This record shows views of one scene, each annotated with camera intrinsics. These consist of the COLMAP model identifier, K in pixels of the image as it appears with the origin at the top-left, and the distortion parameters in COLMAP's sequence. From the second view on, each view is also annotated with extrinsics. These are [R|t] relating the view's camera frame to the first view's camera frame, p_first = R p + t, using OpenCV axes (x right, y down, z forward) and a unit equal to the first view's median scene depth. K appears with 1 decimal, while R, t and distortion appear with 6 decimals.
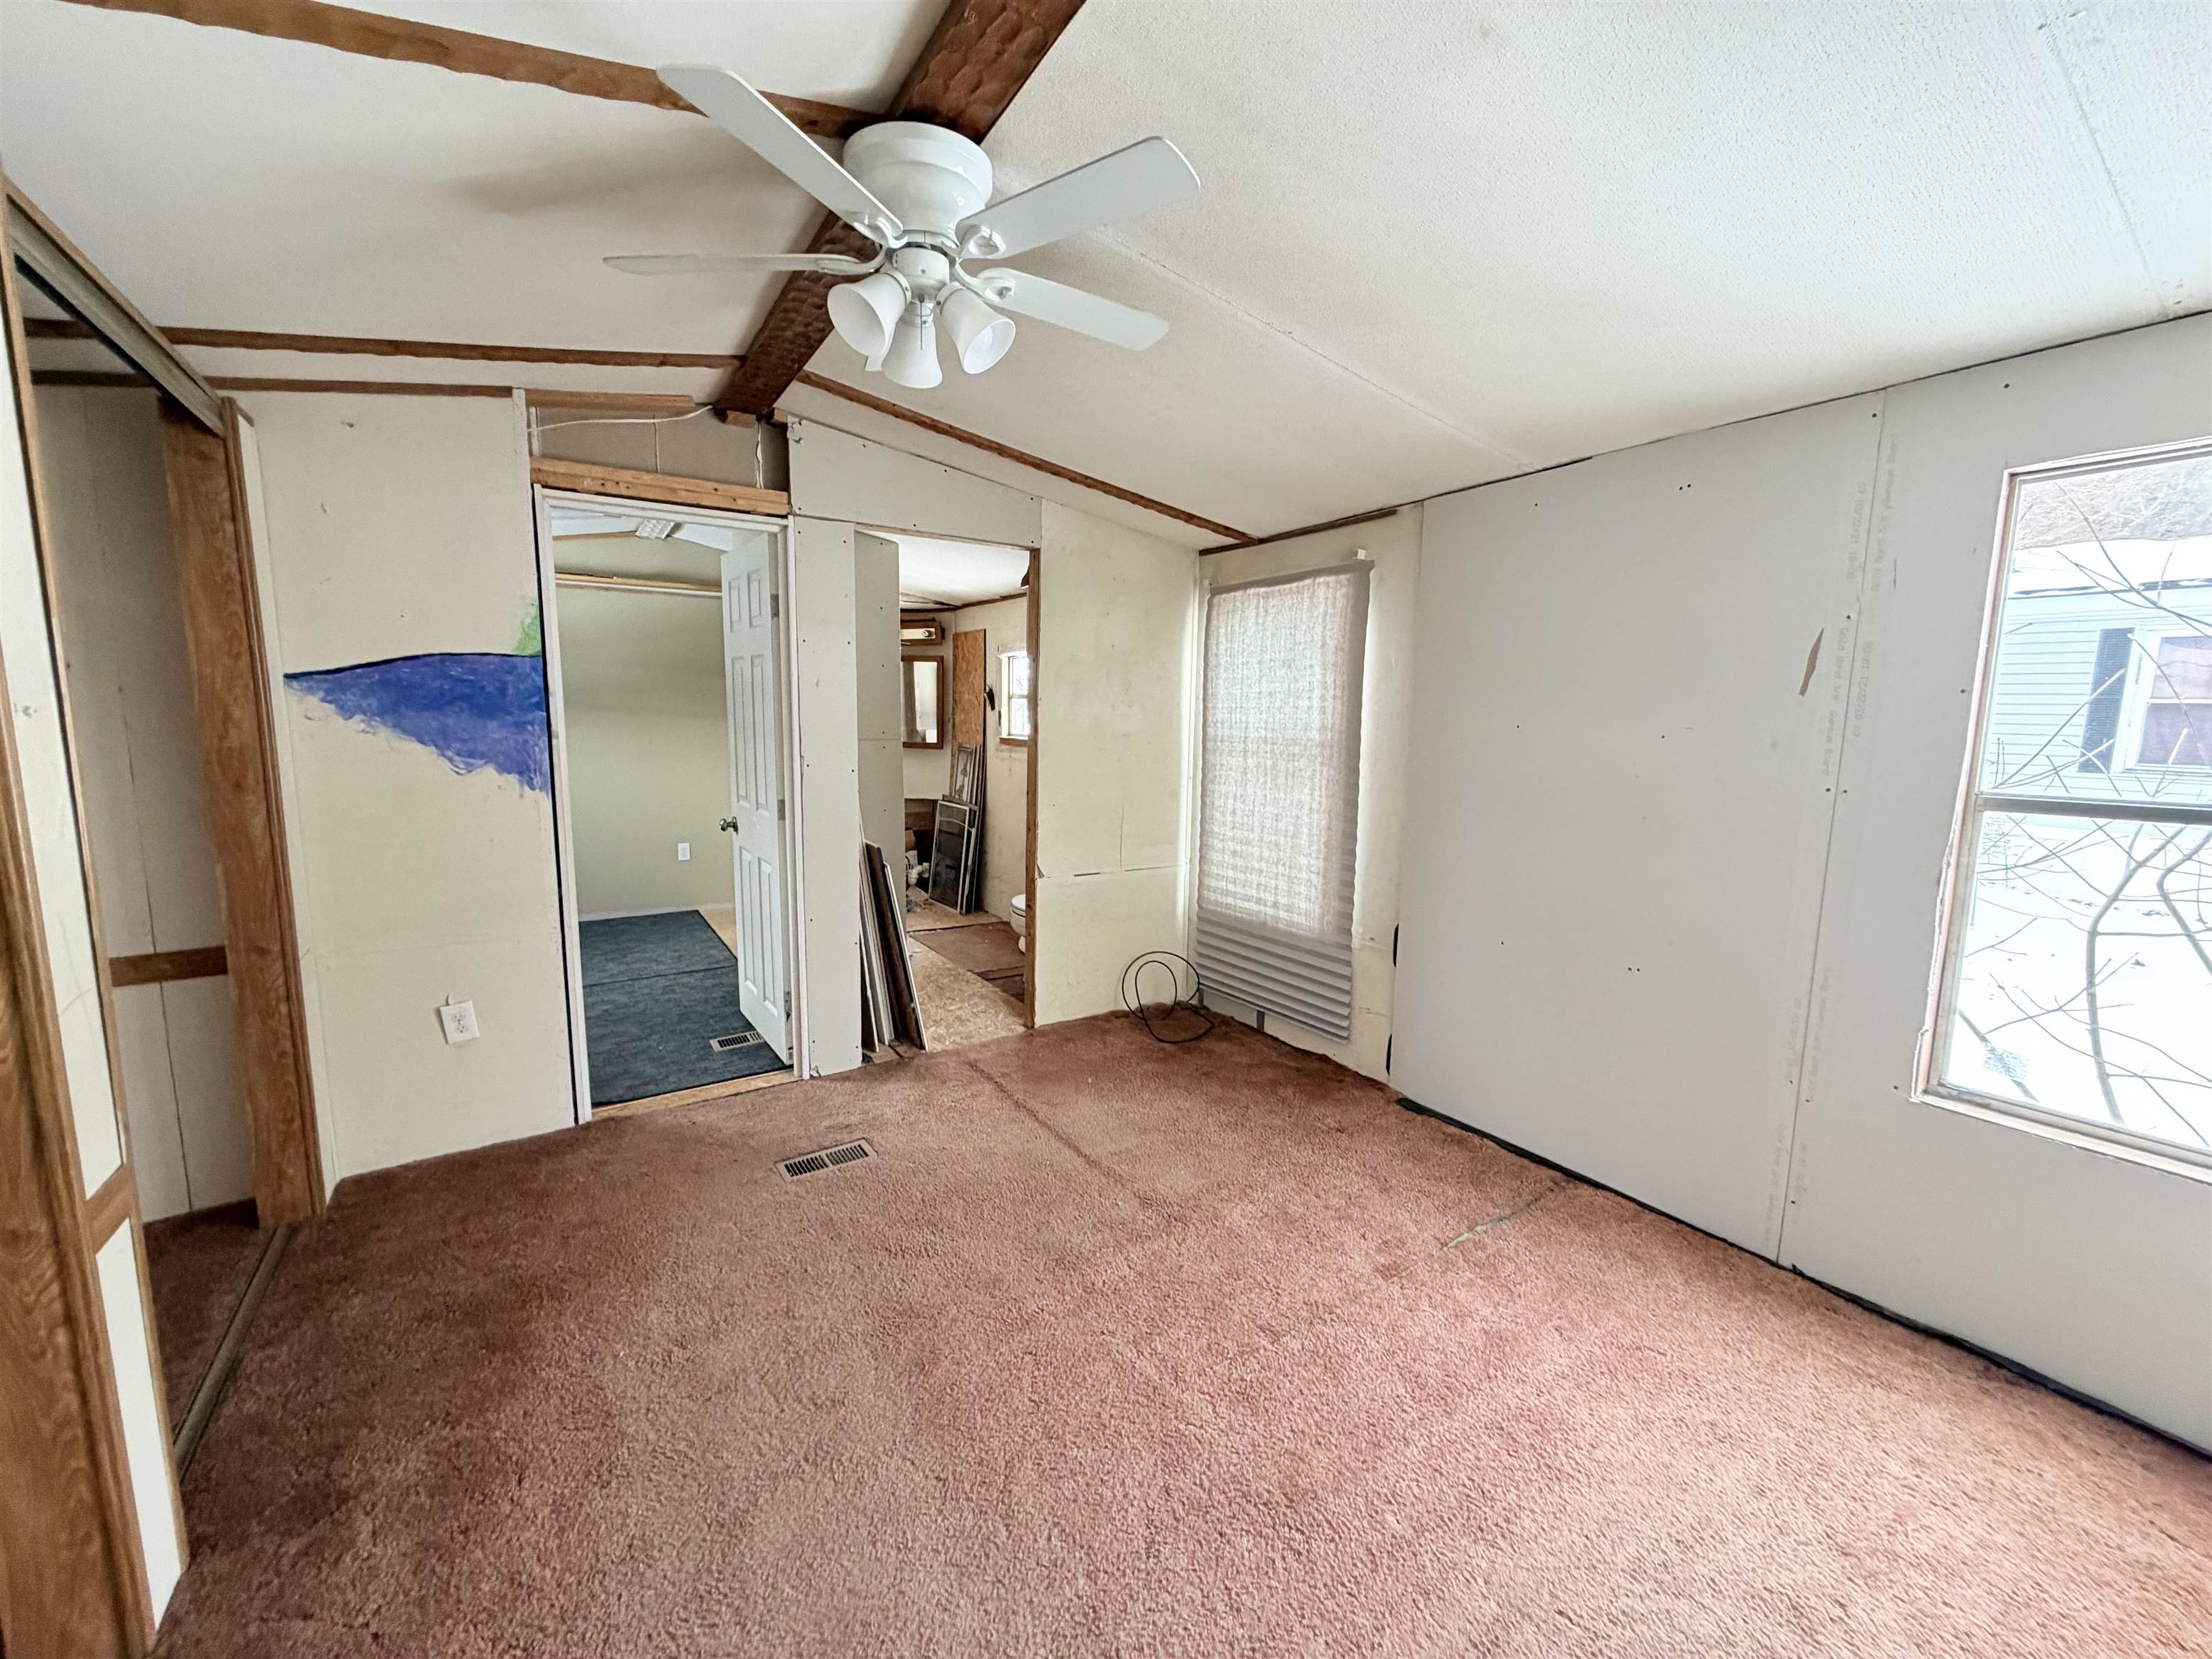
lens RADIAL K [[874.8, 0, 1096.2], [0, 874.8, 825.9], [0, 0, 1]] dist [-0.002881, -0.000314]
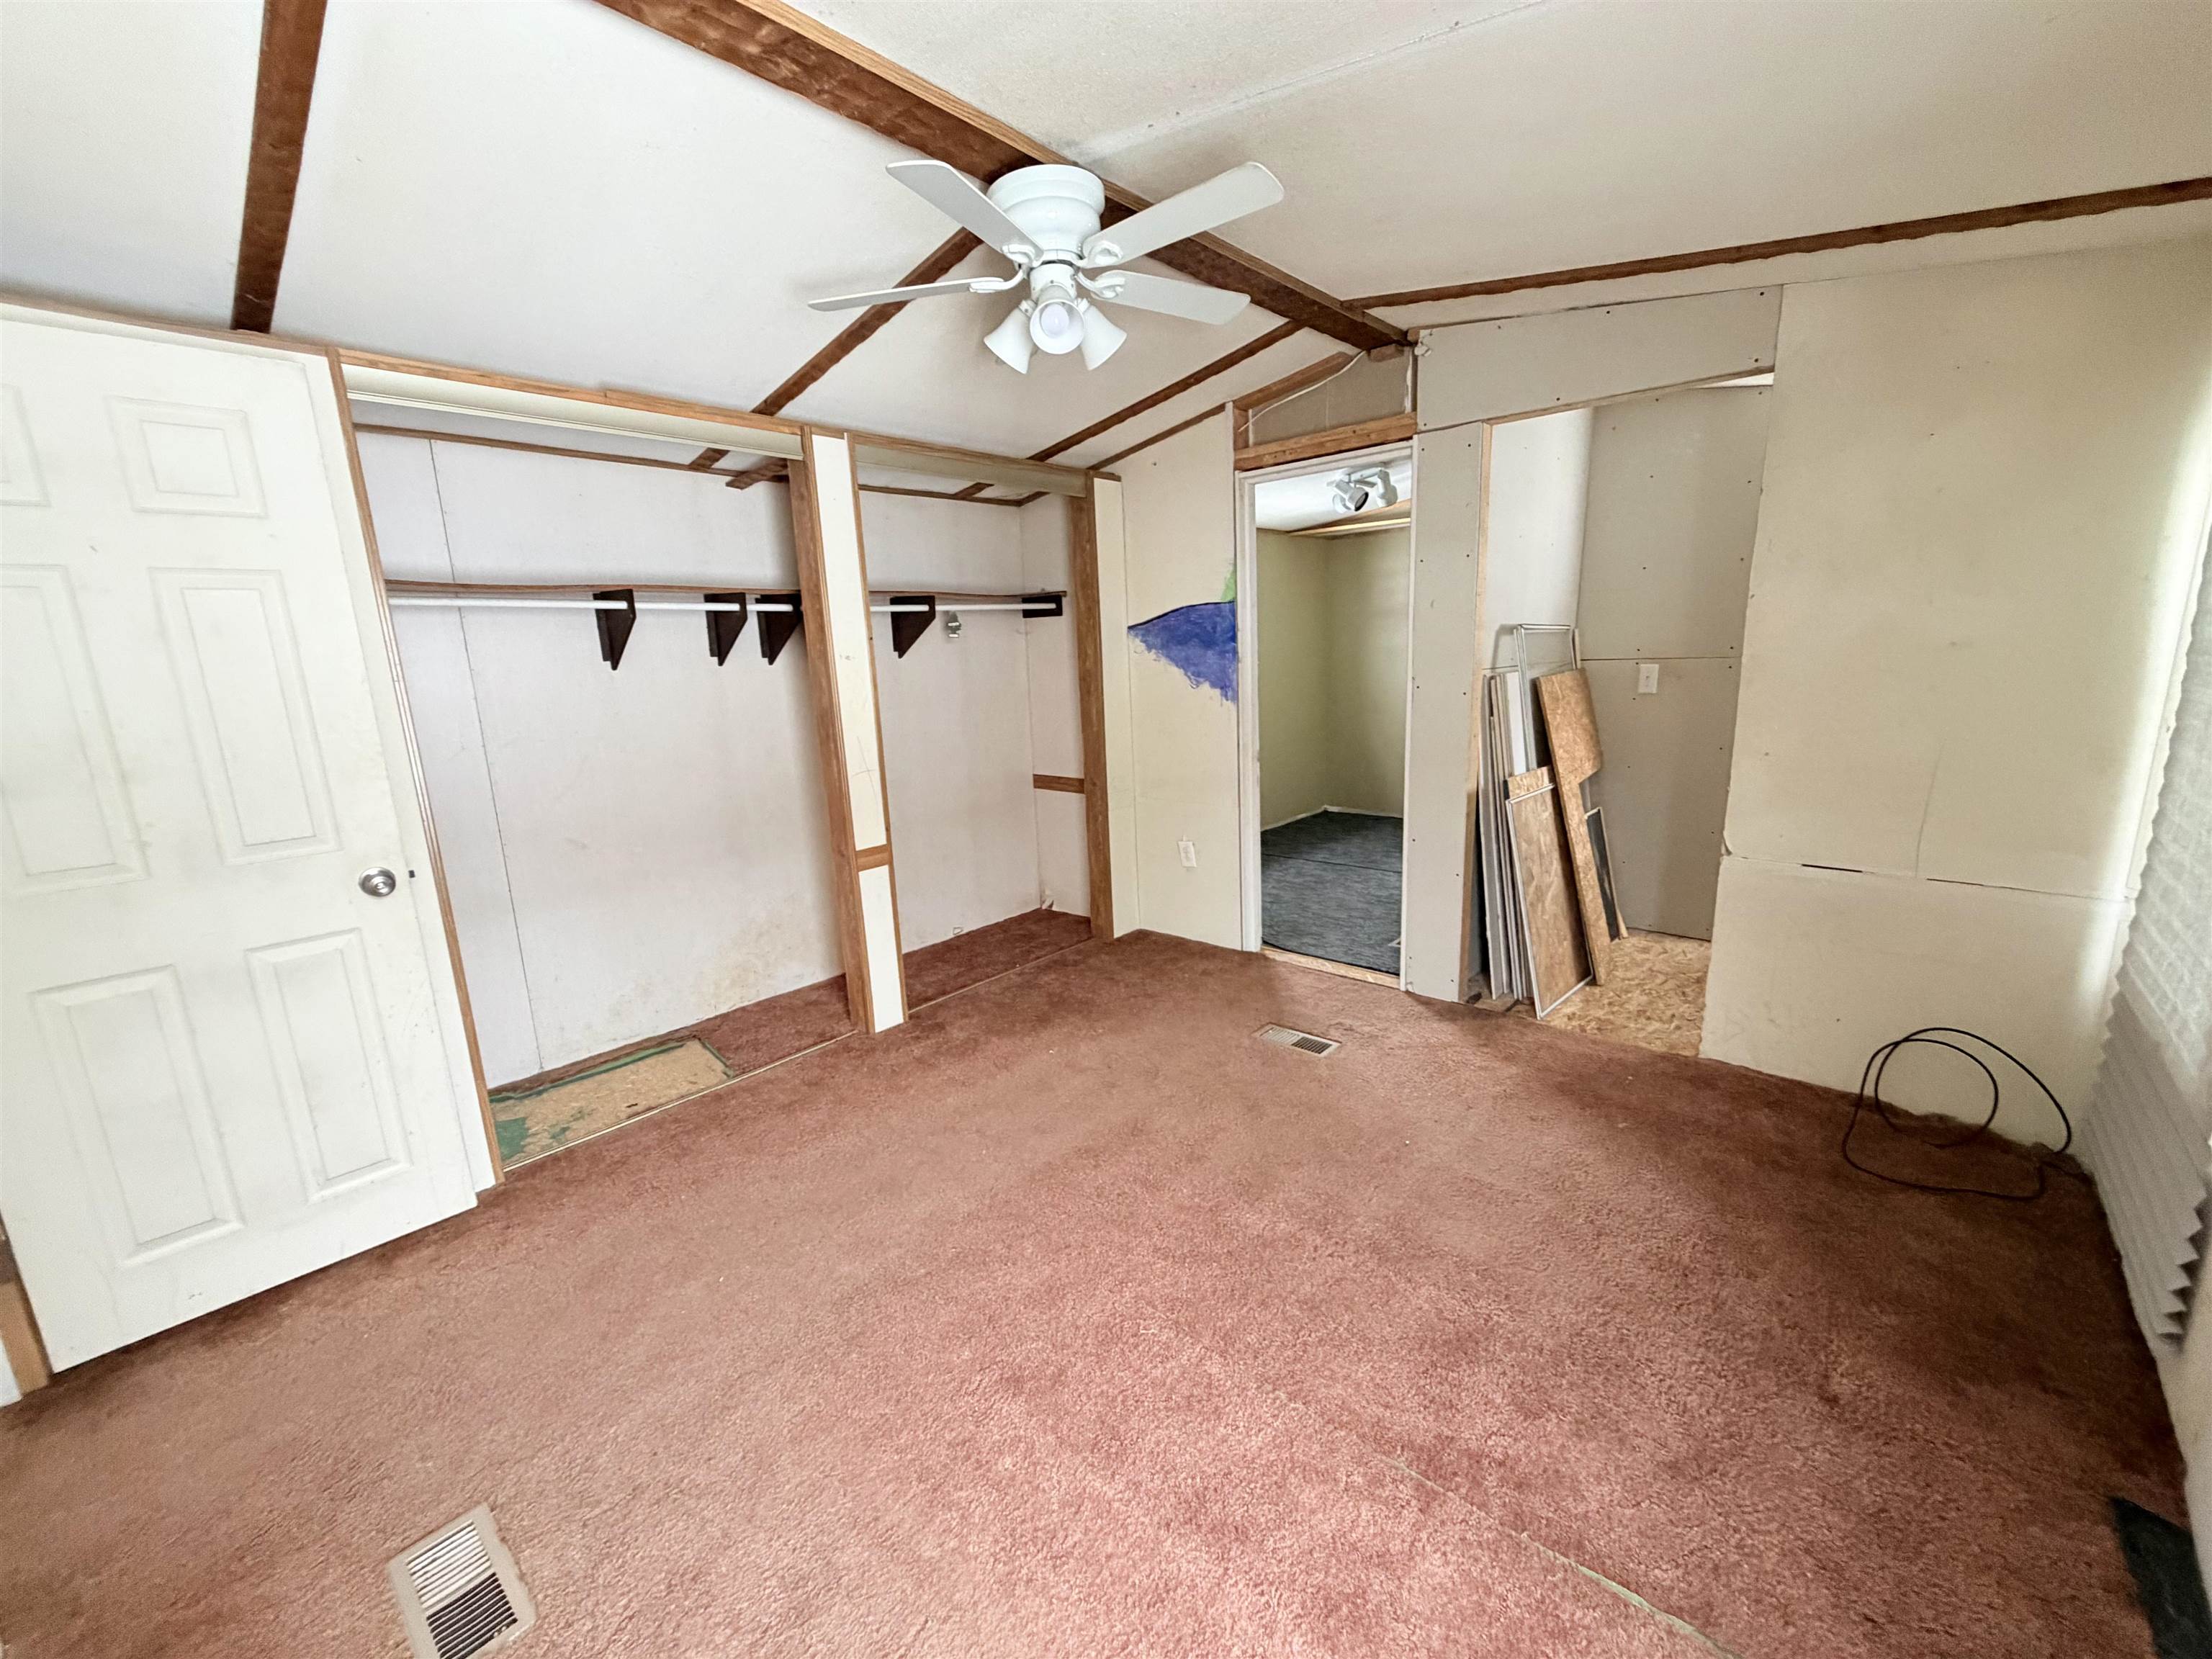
lens RADIAL K [[874.8, 0, 1096.2], [0, 874.8, 825.9], [0, 0, 1]] dist [-0.002881, -0.000314]
pose [[0.246602, 0.170581, -0.953986, 0.666750], [-0.080227, 0.984602, 0.155317, -0.044783], [0.965790, 0.038234, 0.256490, 0.457815]]
